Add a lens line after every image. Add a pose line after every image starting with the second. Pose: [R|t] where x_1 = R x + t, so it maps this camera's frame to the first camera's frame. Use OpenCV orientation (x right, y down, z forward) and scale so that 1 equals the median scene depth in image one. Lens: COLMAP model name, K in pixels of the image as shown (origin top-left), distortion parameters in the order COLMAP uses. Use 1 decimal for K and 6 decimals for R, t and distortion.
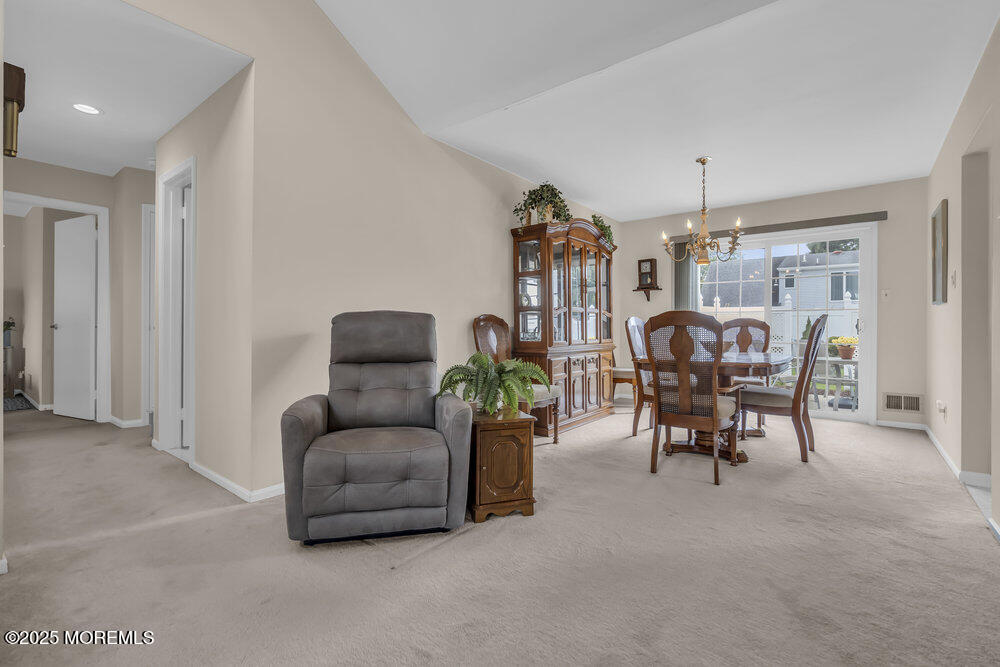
lens RADIAL K [[458.6, 0, 499.9], [0, 458.6, 334.1], [0, 0, 1]] dist [0.010112, -0.000800]
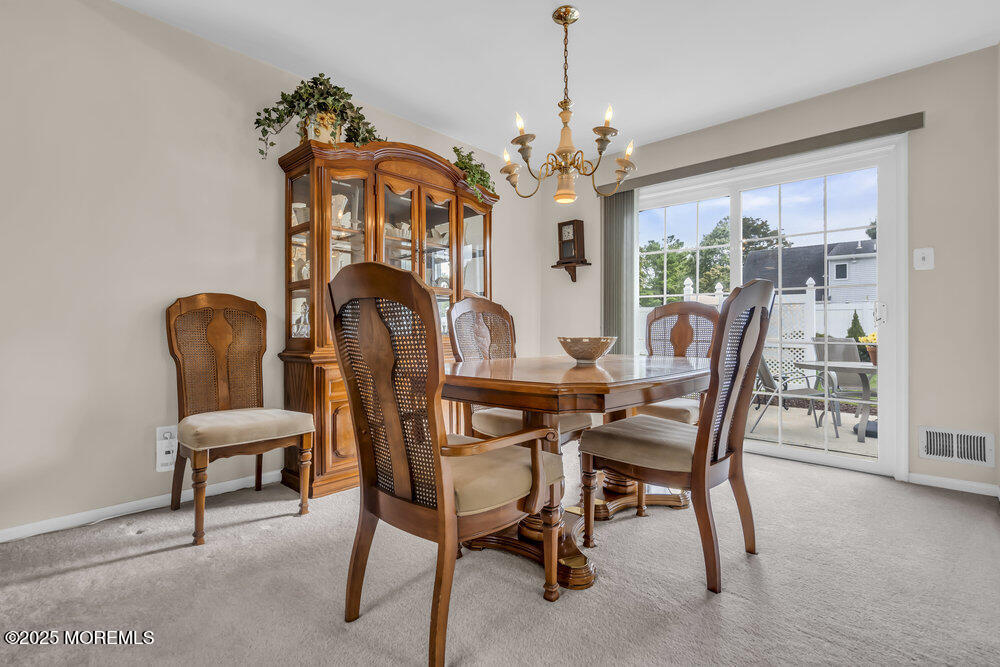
lens RADIAL K [[458.6, 0, 507.6], [0, 458.6, 329.3], [0, 0, 1]] dist [0.010112, -0.000800]
pose [[0.996341, -0.000177, -0.085462, 0.350881], [-0.000391, 0.999978, -0.006633, 0.007710], [0.085461, 0.006642, 0.996319, 0.361609]]
